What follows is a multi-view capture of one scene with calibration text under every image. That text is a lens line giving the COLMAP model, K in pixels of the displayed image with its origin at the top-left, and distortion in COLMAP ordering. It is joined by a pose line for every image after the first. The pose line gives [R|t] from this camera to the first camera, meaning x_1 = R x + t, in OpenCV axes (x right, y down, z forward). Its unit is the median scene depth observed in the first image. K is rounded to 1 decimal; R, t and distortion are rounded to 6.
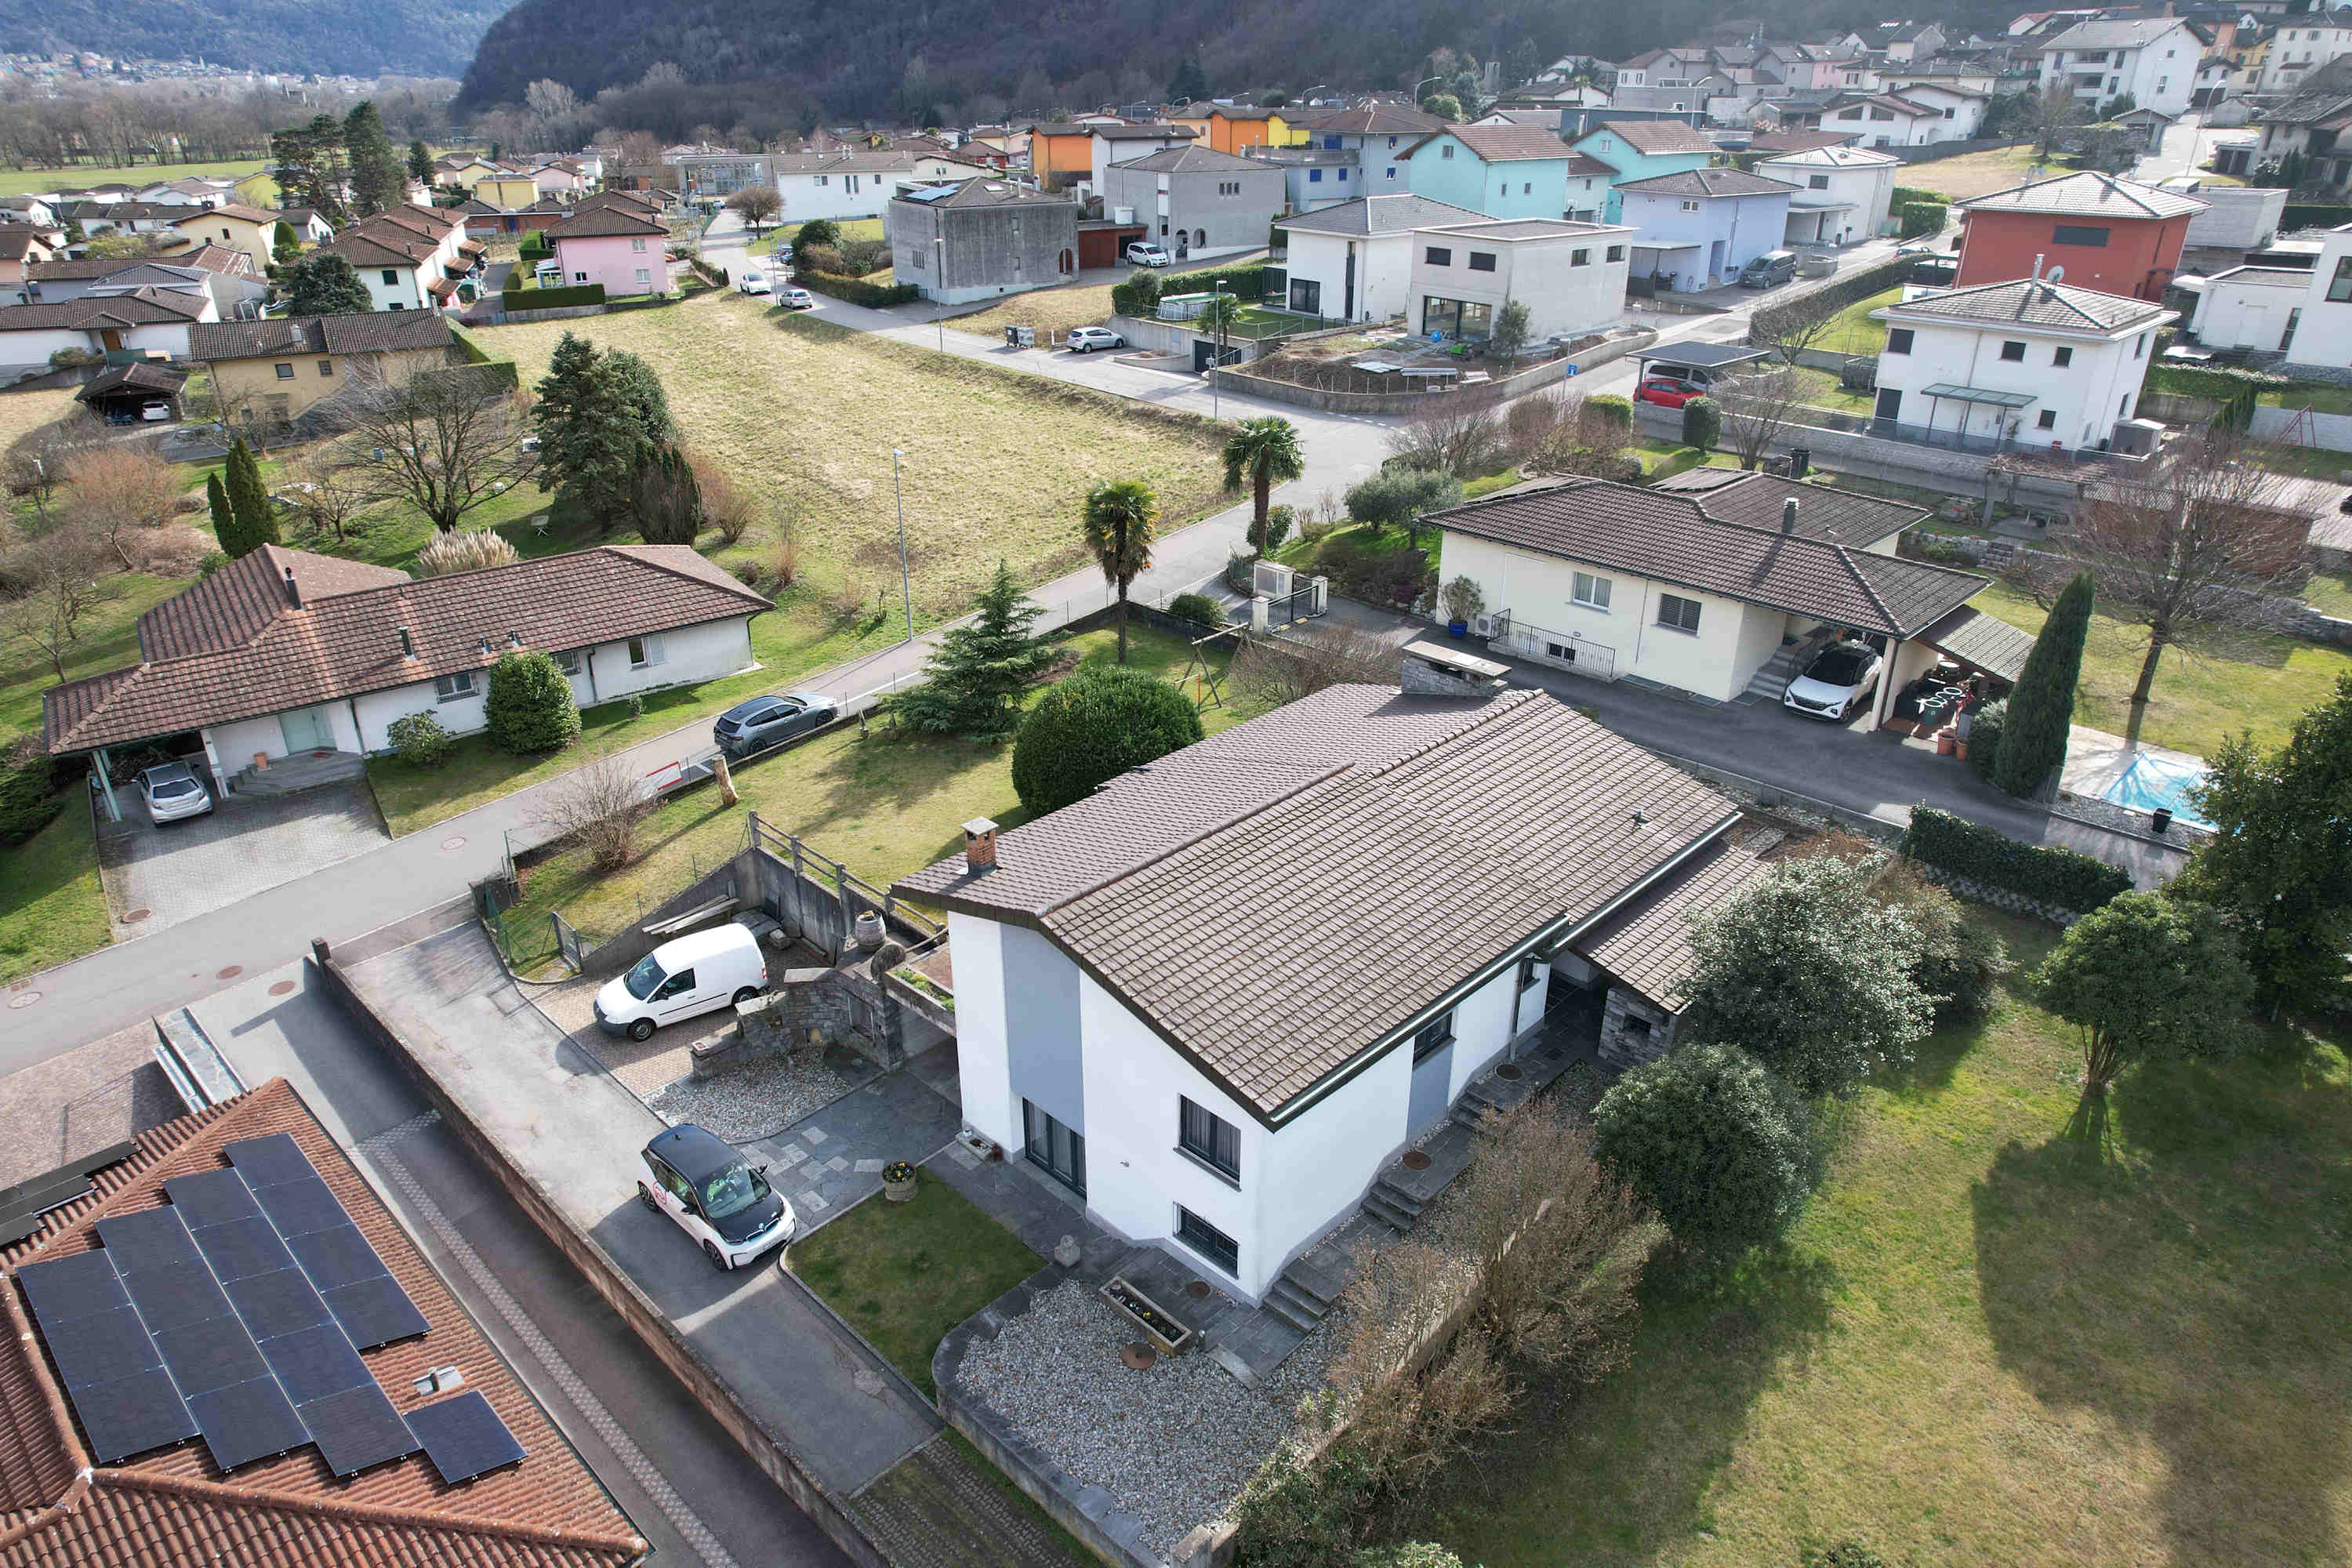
lens RADIAL K [[1494.1, 0, 1174.5], [0, 1494.1, 781.0], [0, 0, 1]] dist [-0.076513, 0.065327]
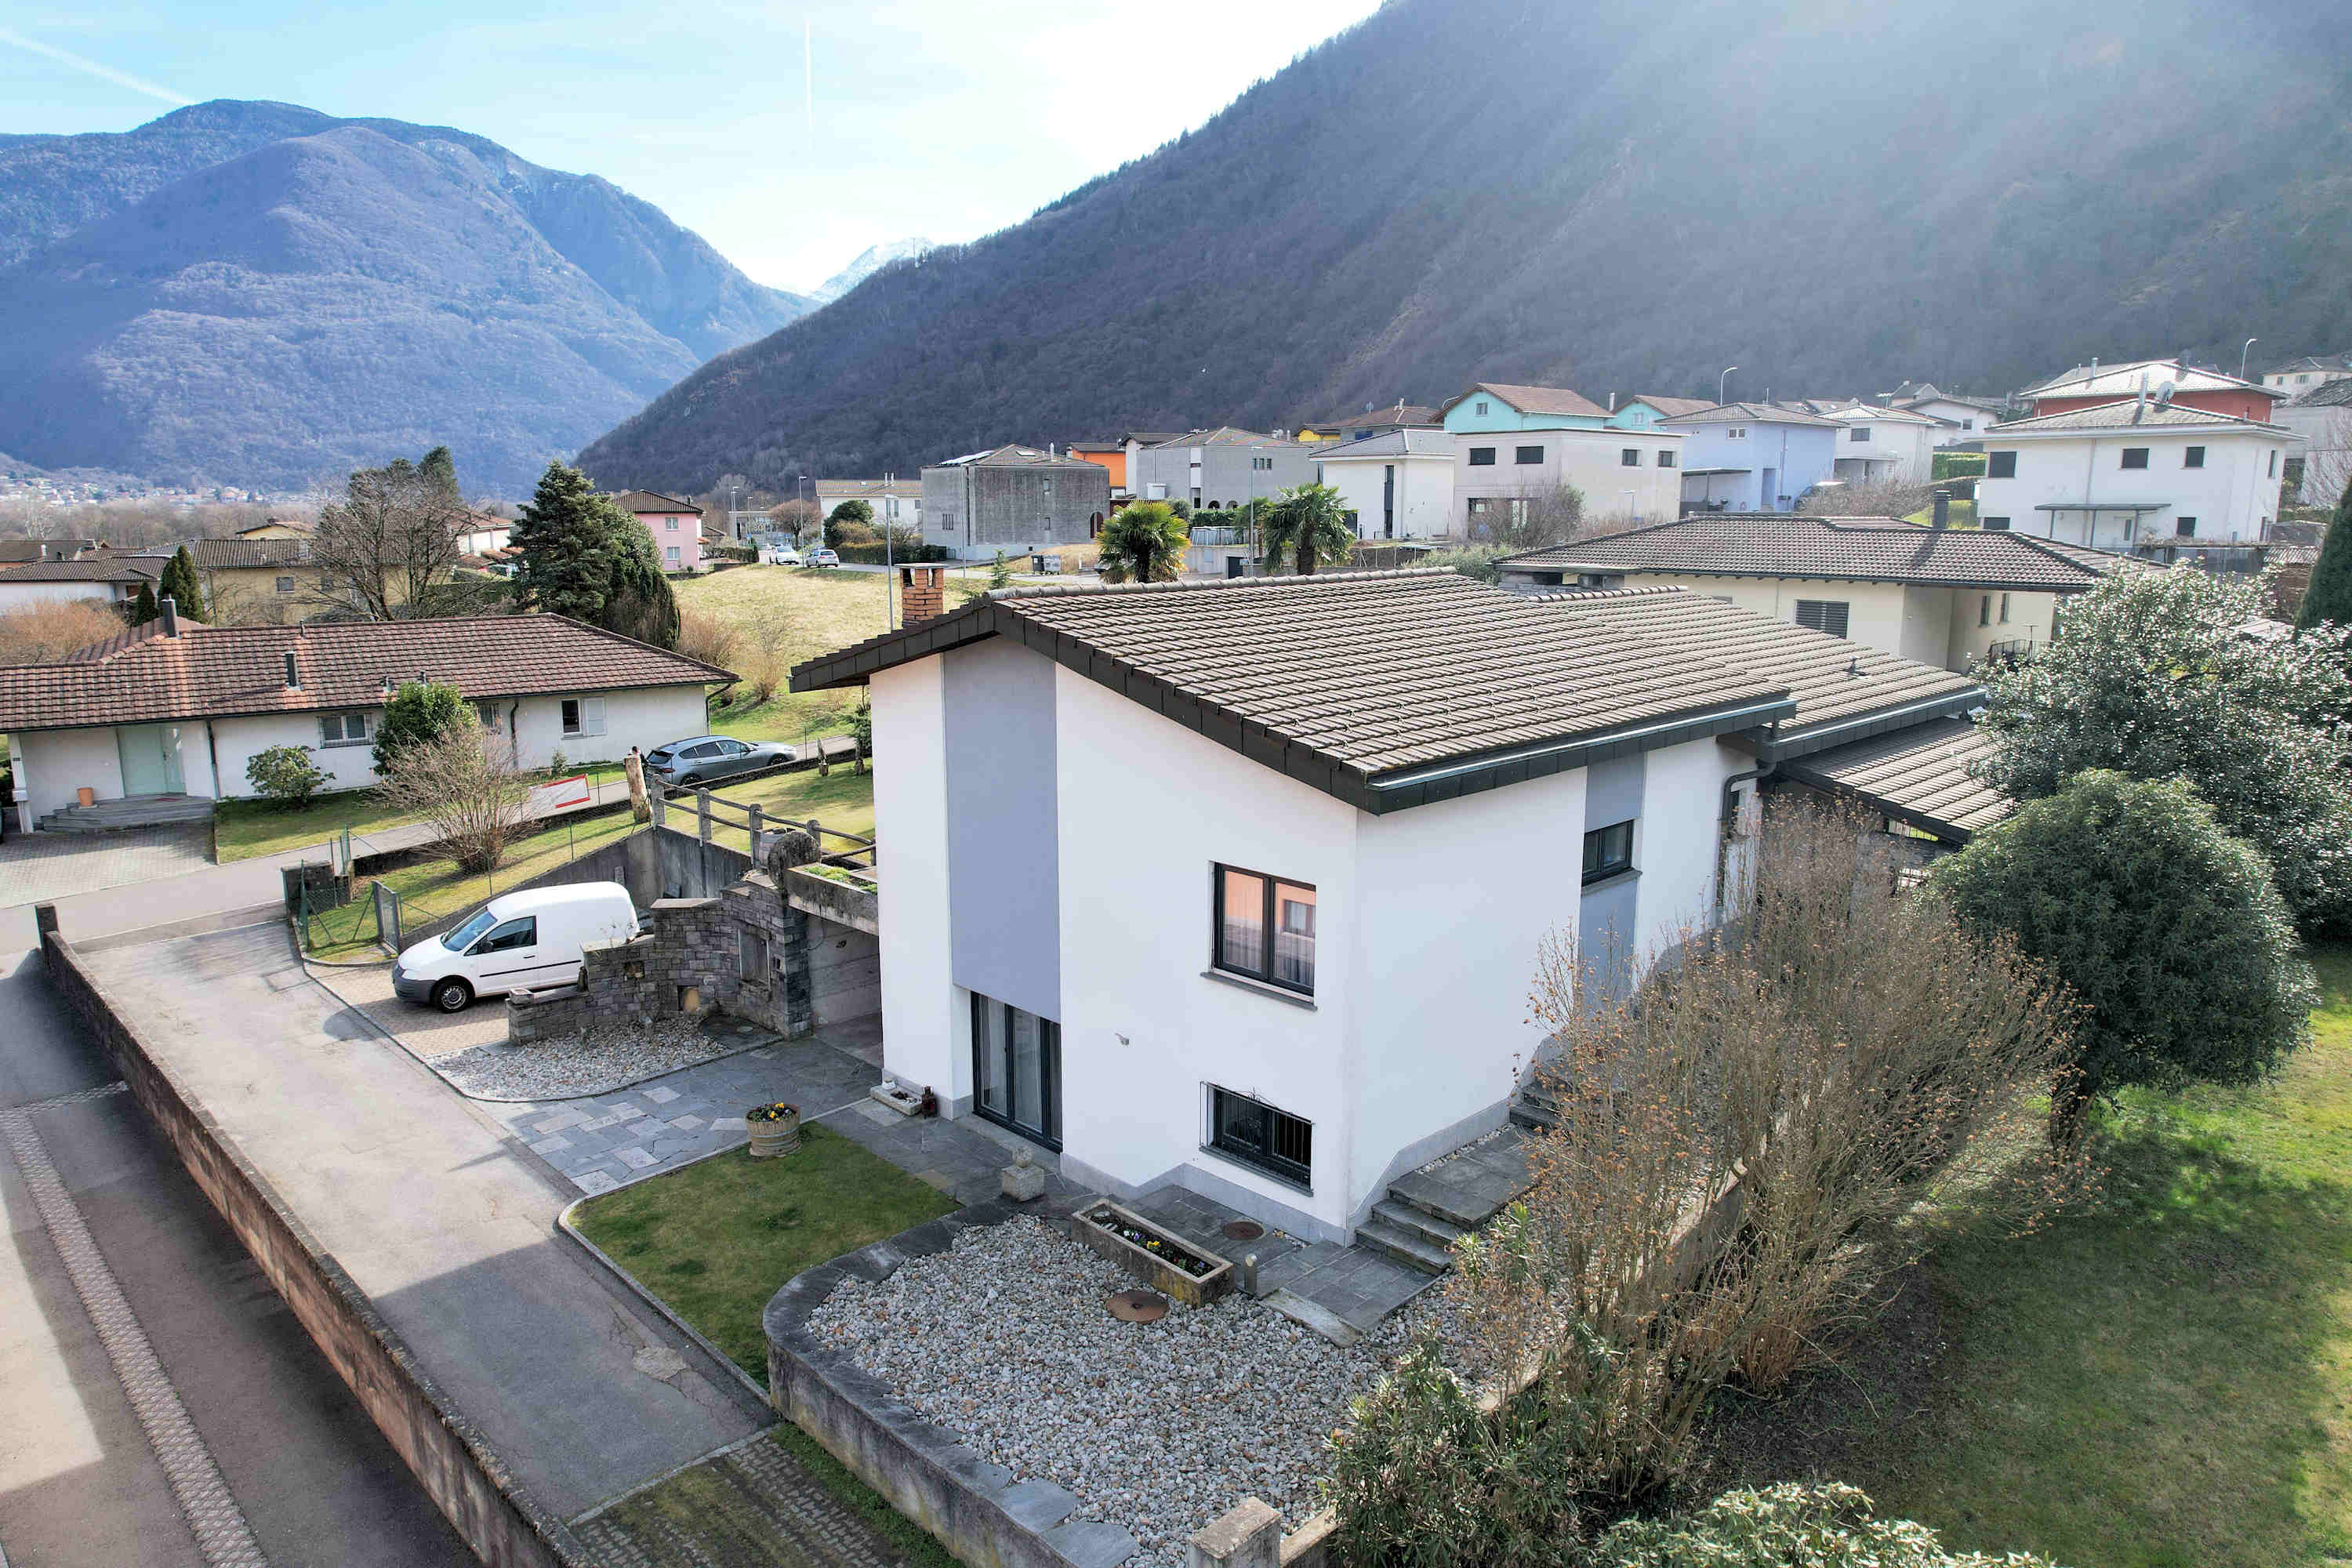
lens RADIAL K [[1494.1, 0, 1172.7], [0, 1494.1, 789.8], [0, 0, 1]] dist [-0.076513, 0.065327]
pose [[0.999732, 0.001802, -0.023094, 0.001153], [-0.007638, 0.966859, -0.255197, 0.260028], [0.021869, 0.255305, 0.966613, 0.312716]]
